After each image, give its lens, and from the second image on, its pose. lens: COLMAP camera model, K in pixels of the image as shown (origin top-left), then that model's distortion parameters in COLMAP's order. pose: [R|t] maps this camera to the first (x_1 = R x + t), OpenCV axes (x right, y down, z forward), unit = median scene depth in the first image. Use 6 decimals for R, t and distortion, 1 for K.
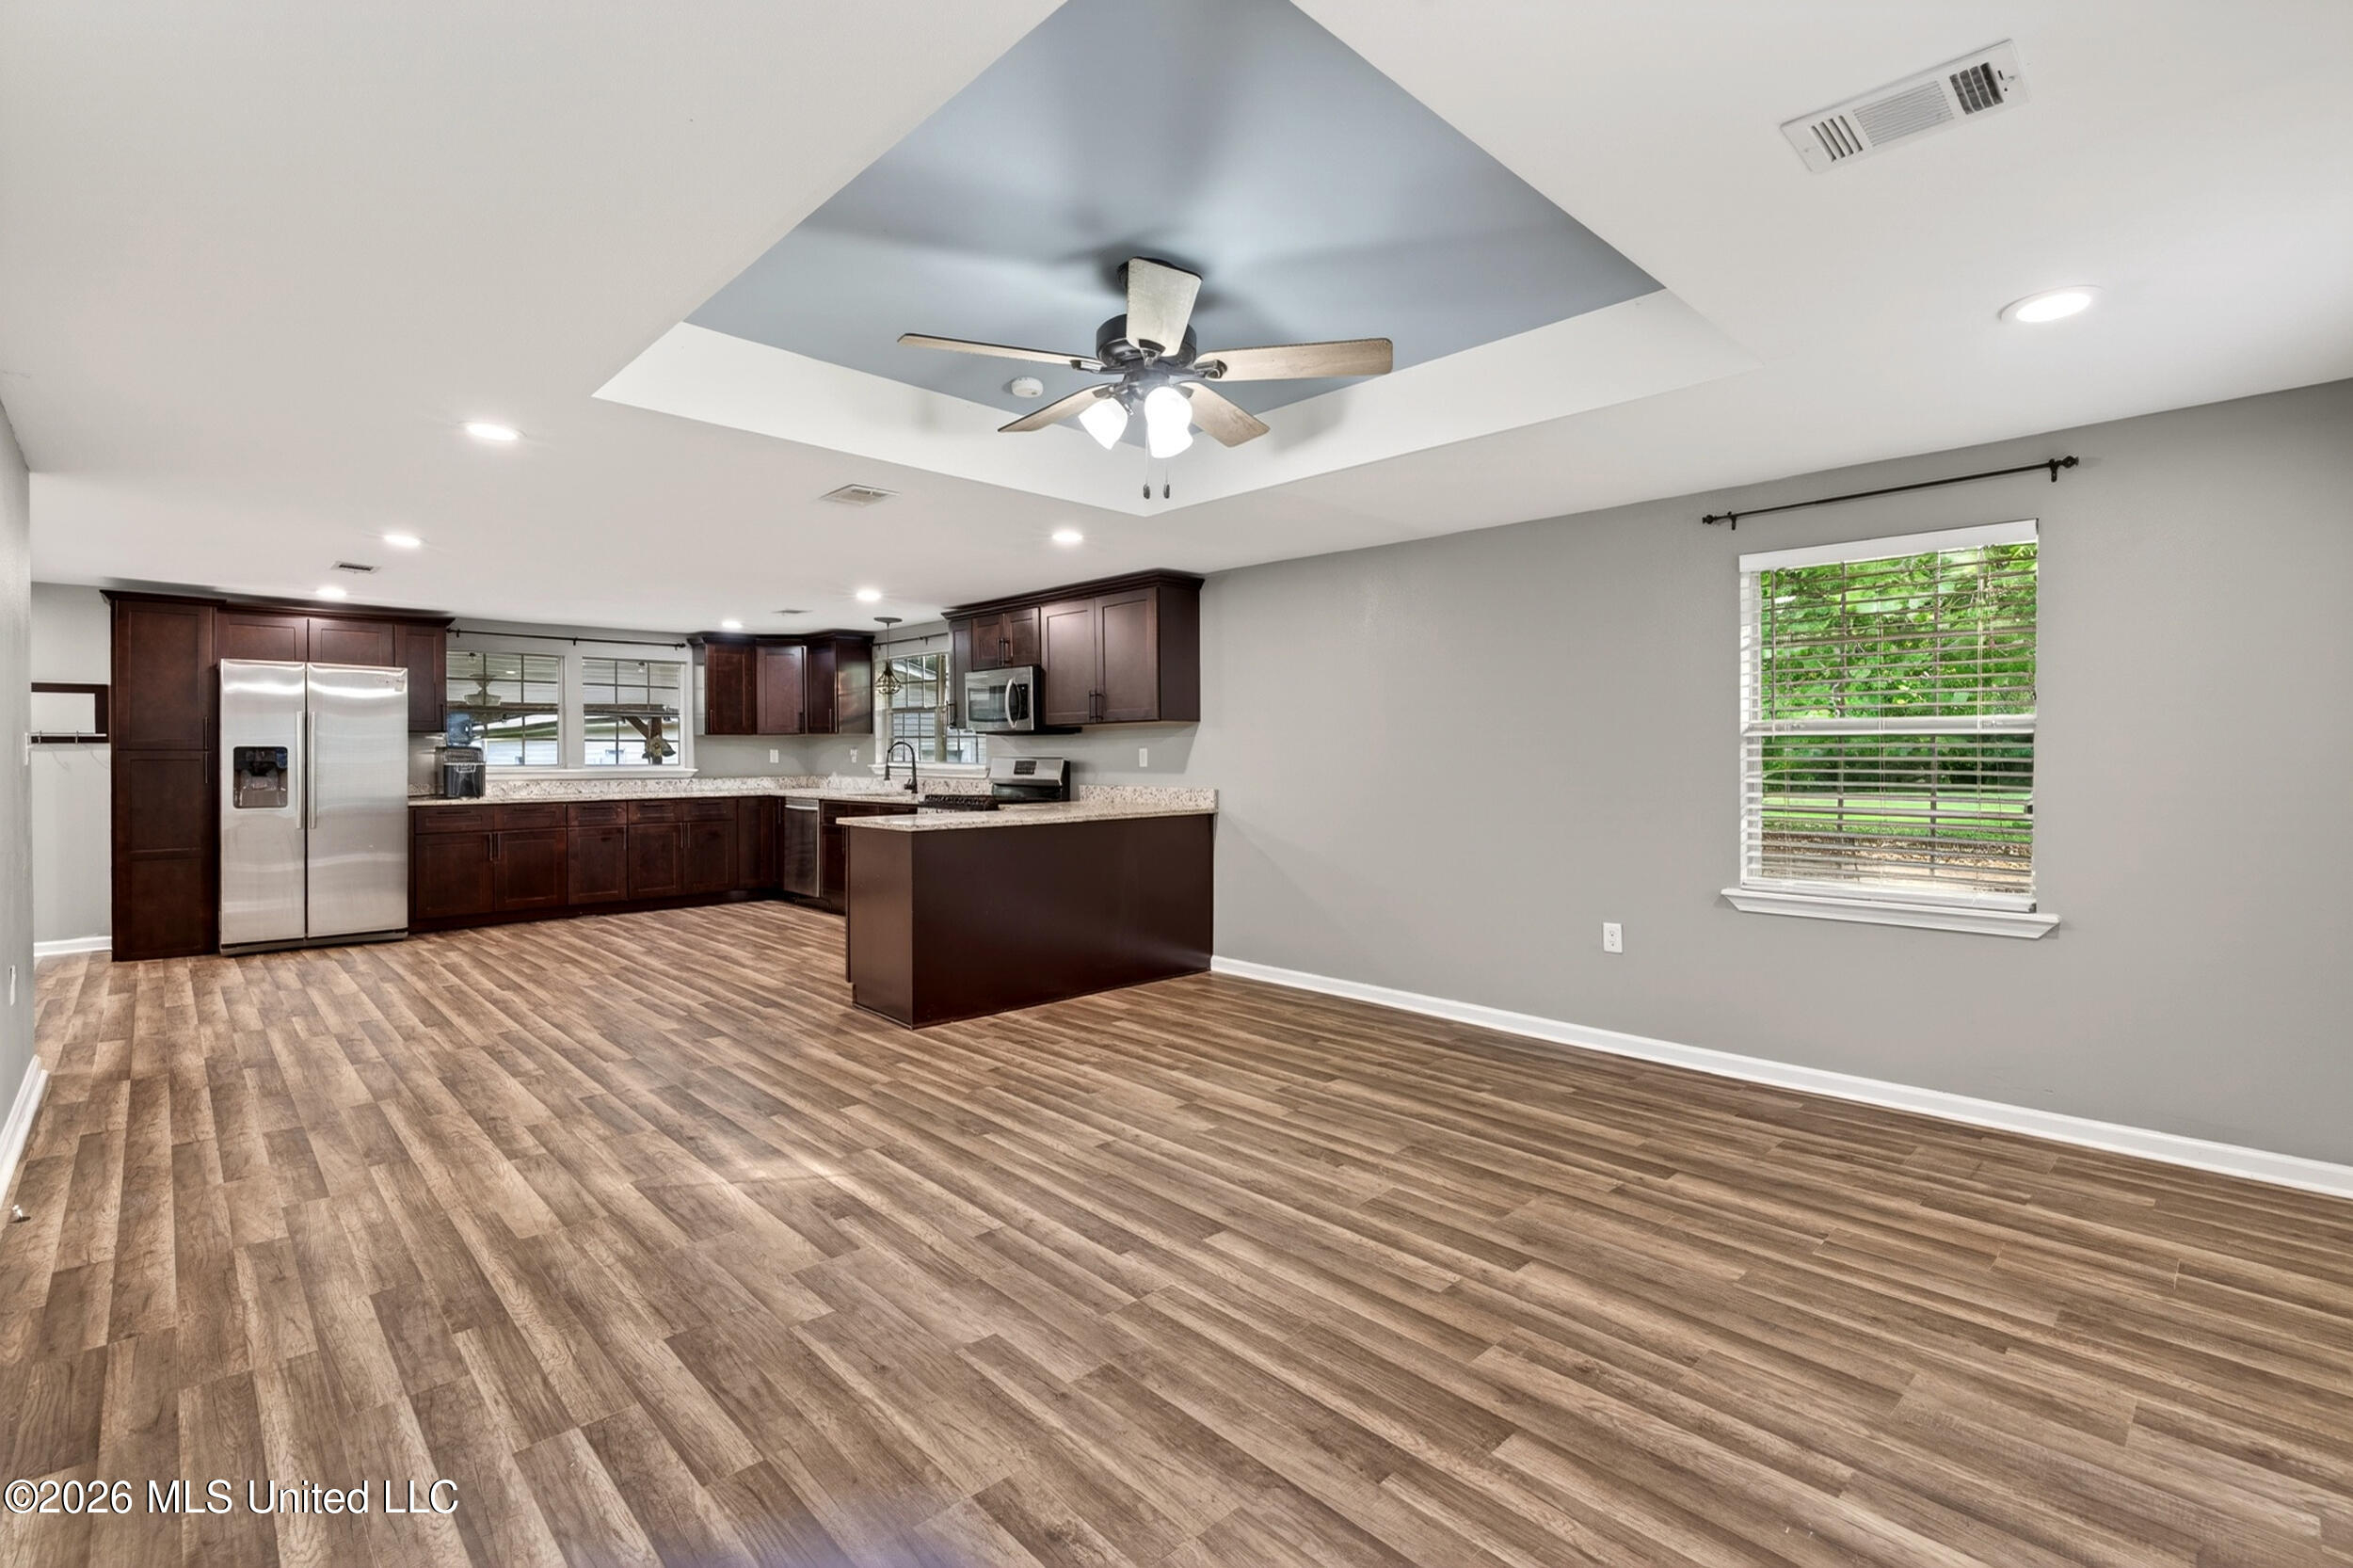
lens RADIAL K [[1053.5, 0, 1173.2], [0, 1053.5, 765.5], [0, 0, 1]] dist [-0.001056, -0.000387]
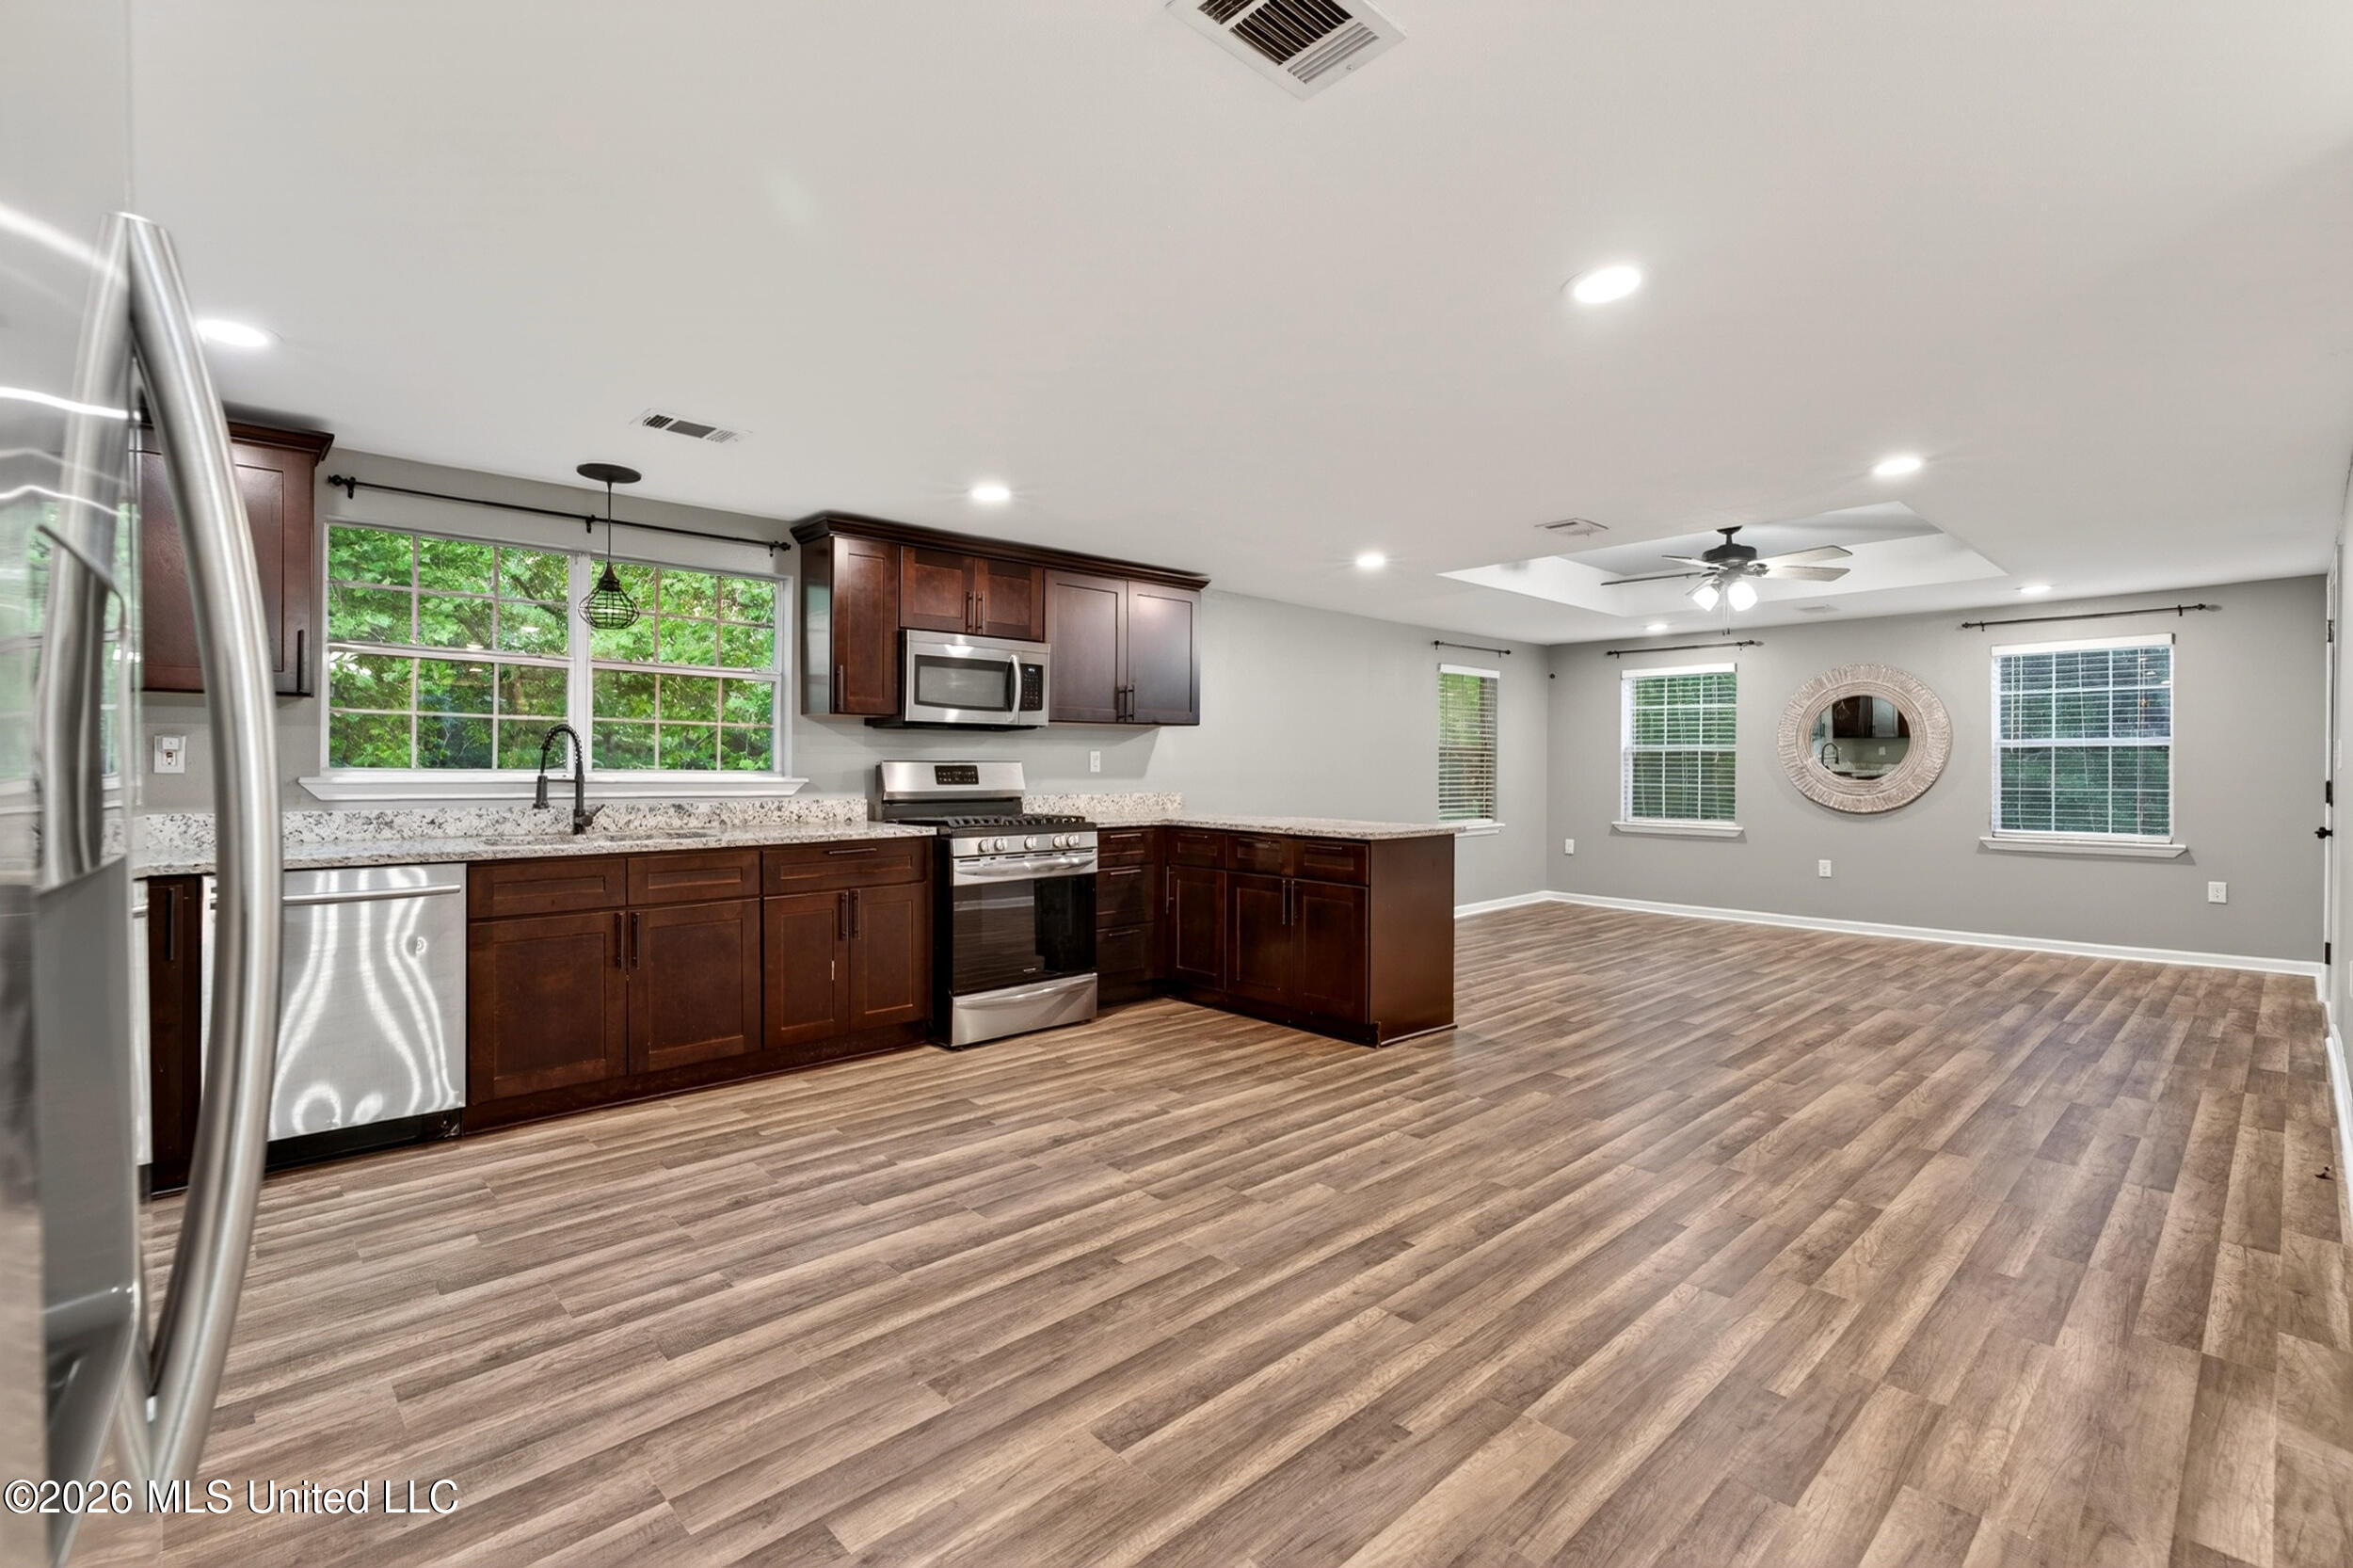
lens RADIAL K [[1053.5, 0, 1173.2], [0, 1053.5, 765.5], [0, 0, 1]] dist [-0.001056, -0.000387]
pose [[0.016639, -0.002426, 0.999859, -1.578660], [0.008063, 0.999965, 0.002292, -0.009884], [-0.999829, 0.008023, 0.016658, 1.555234]]
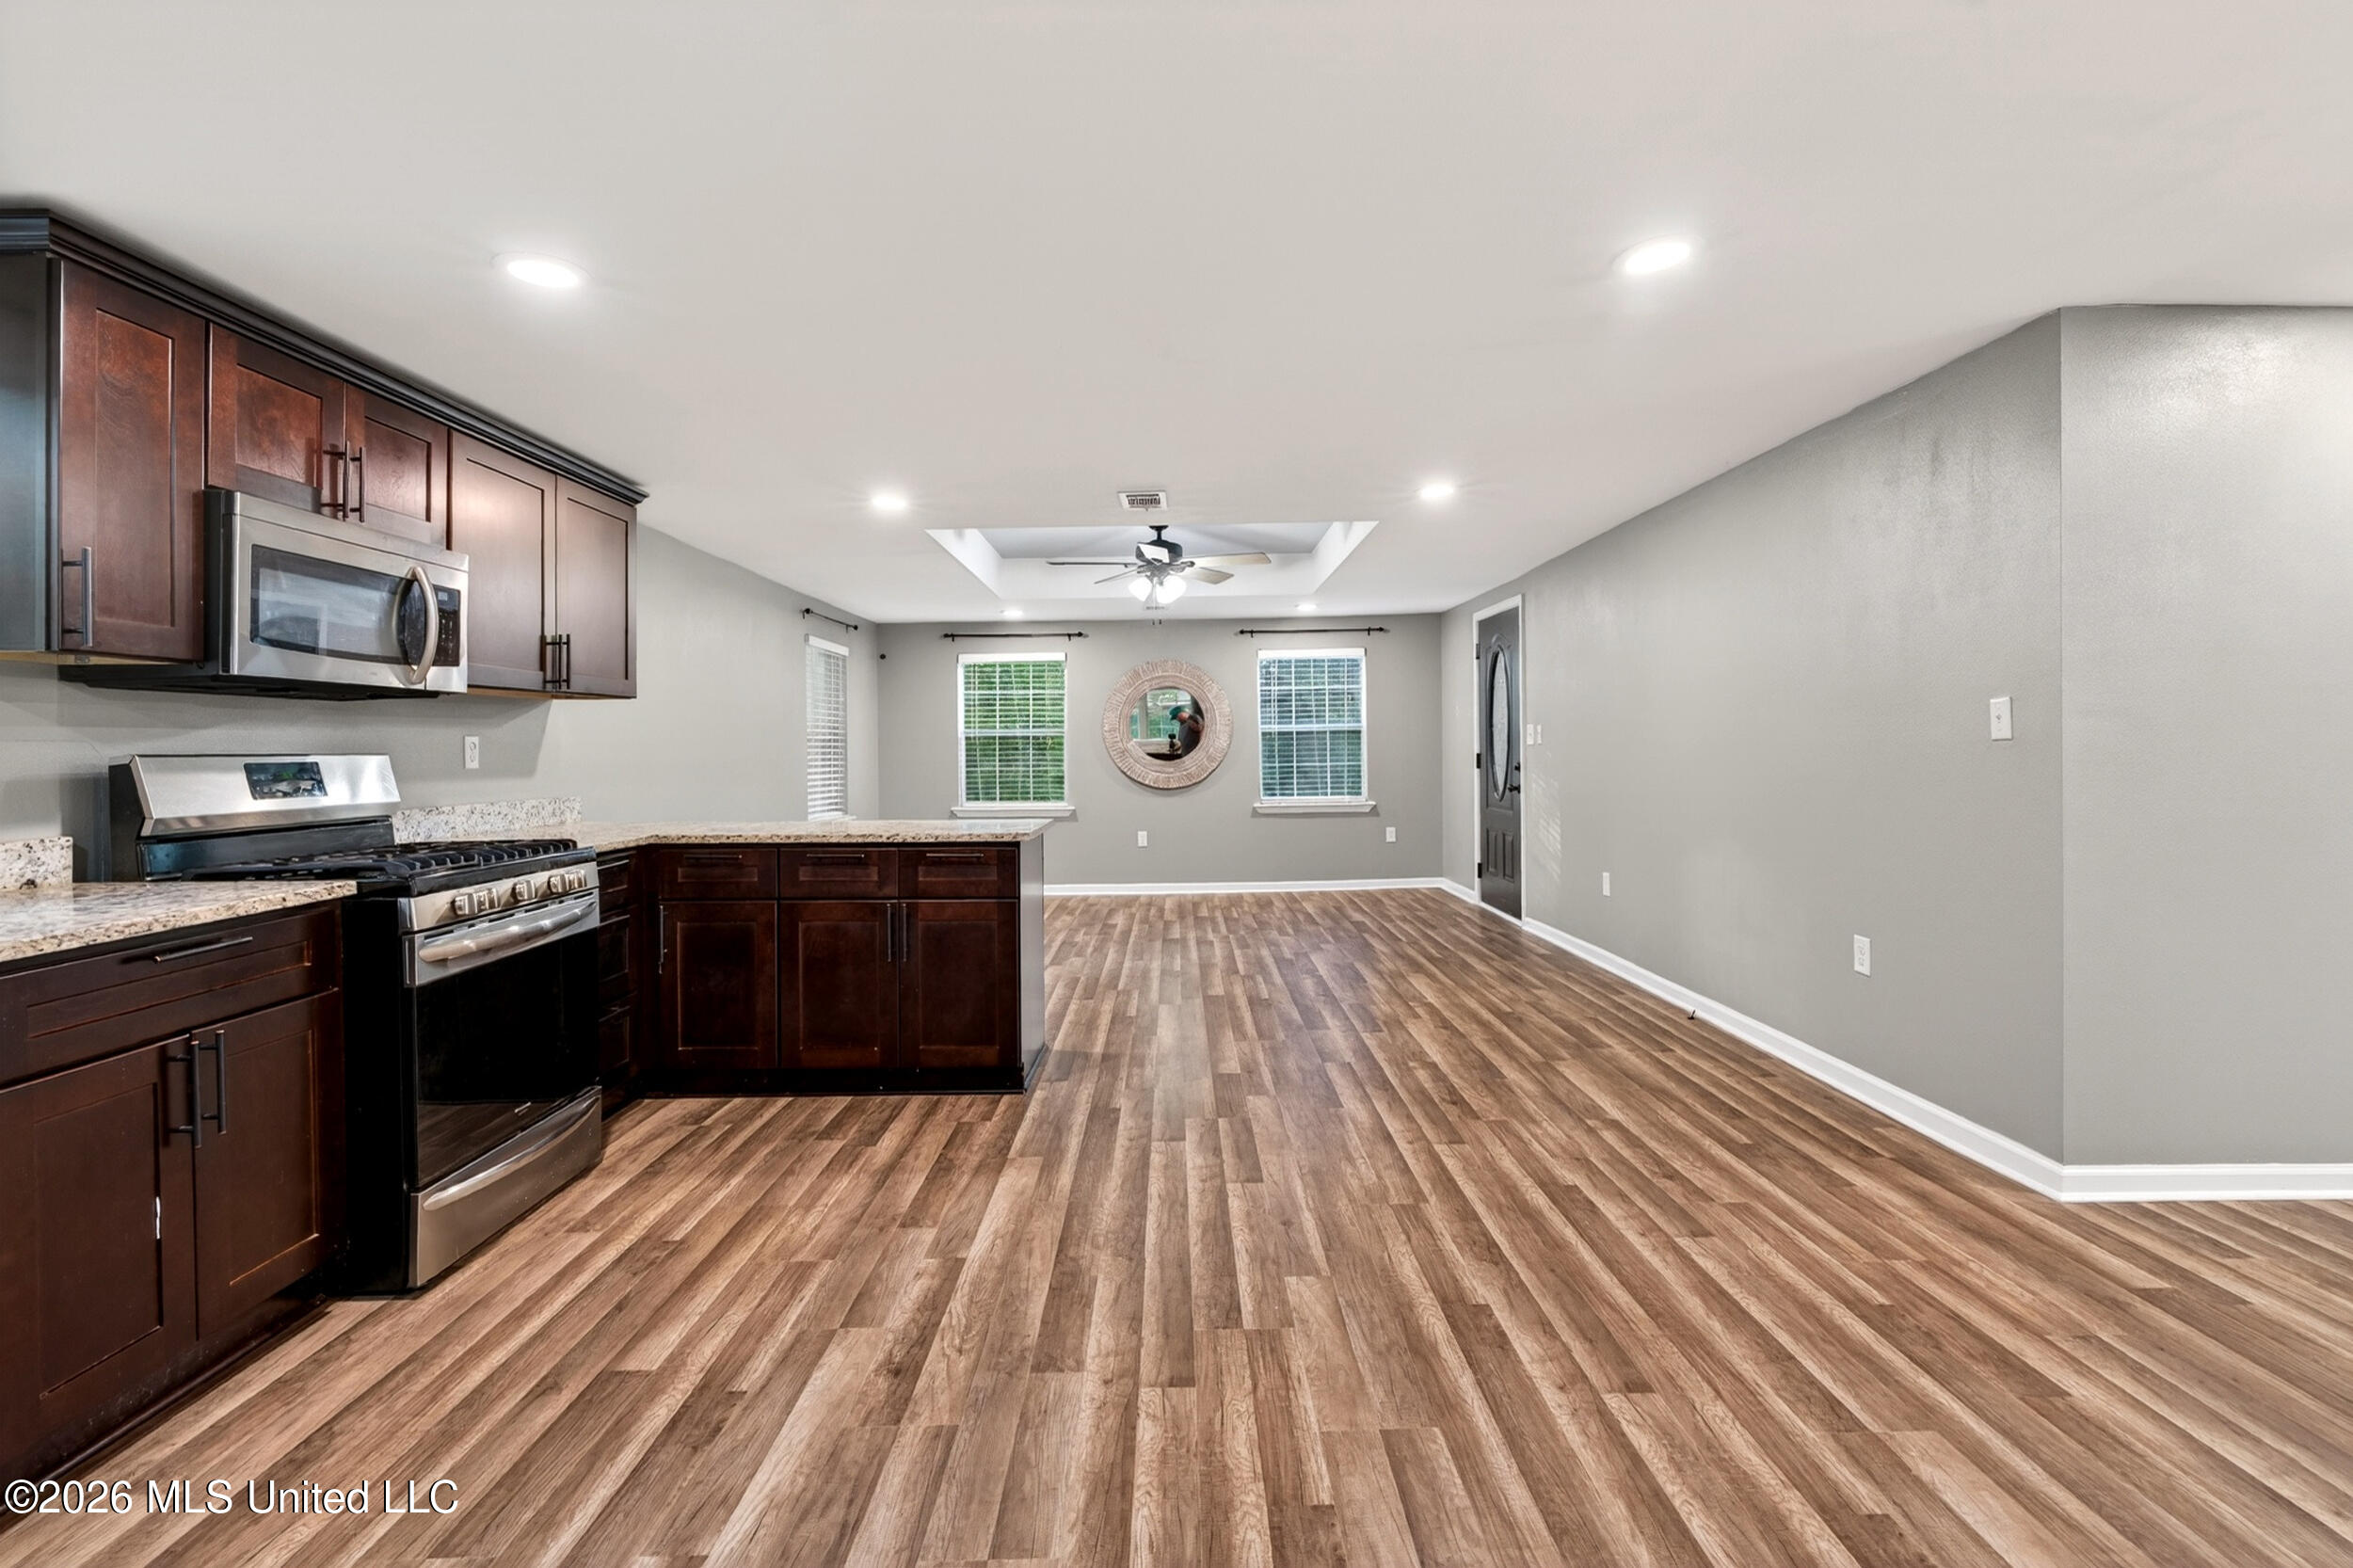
lens RADIAL K [[1065.9, 0, 1170.8], [0, 1065.9, 743.8], [0, 0, 1]] dist [0.000367, -0.000563]
pose [[-0.717569, 0.011369, 0.696395, -1.187350], [0.019972, 0.999791, 0.004257, -0.012500], [-0.696201, 0.016963, -0.717646, 1.949109]]
